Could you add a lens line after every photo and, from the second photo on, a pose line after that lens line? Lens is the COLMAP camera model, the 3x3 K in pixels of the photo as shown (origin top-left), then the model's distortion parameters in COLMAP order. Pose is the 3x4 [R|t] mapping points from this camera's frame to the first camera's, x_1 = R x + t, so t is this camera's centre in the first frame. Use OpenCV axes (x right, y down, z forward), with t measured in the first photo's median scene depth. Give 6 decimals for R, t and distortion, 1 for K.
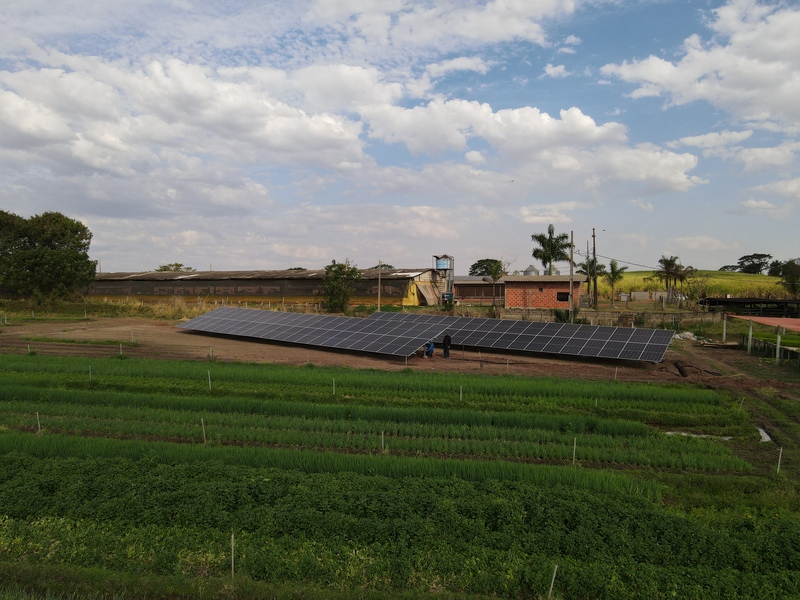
lens RADIAL K [[586.3, 0, 421.1], [0, 586.3, 299.1], [0, 0, 1]] dist [0.009356, 0.001221]
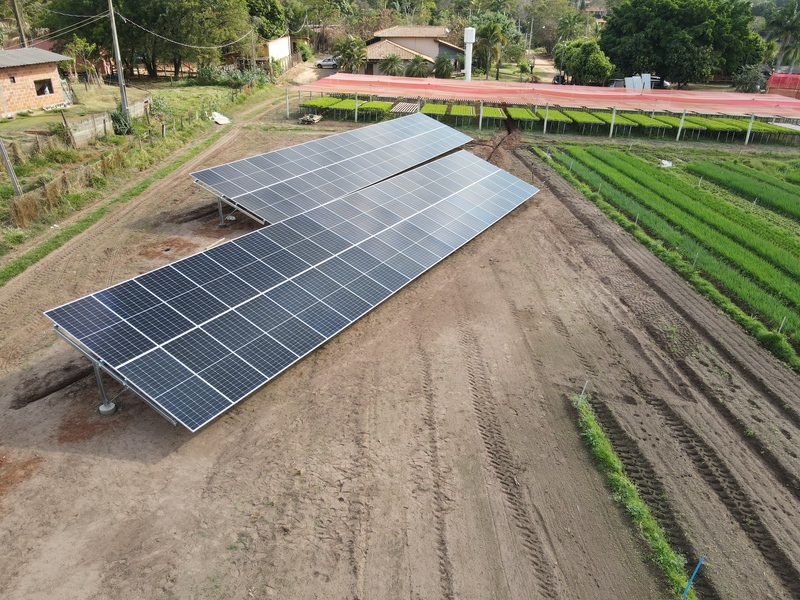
lens RADIAL K [[591.1, 0, 400.8], [0, 591.1, 302.8], [0, 0, 1]] dist [0.005780, 0.009013]
pose [[-0.114685, -0.449392, 0.885943, -0.095784], [-0.000028, 0.891828, 0.452374, -0.017449], [-0.993402, 0.051856, -0.102292, 0.141124]]
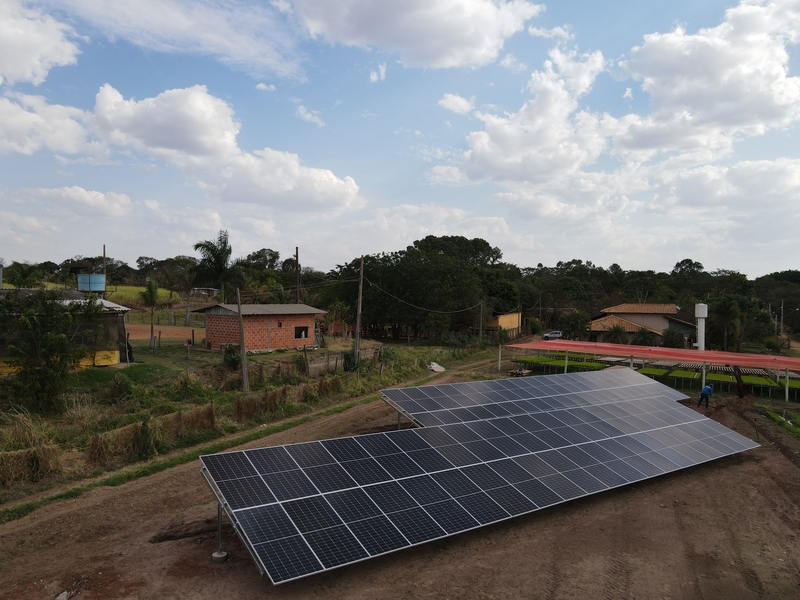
lens RADIAL K [[591.1, 0, 400.8], [0, 591.1, 302.8], [0, 0, 1]] dist [0.005780, 0.009013]
pose [[0.273266, -0.010240, 0.961884, -0.097383], [-0.002343, 0.999933, 0.011311, -0.010644], [-0.961936, -0.005344, 0.273224, 0.133265]]
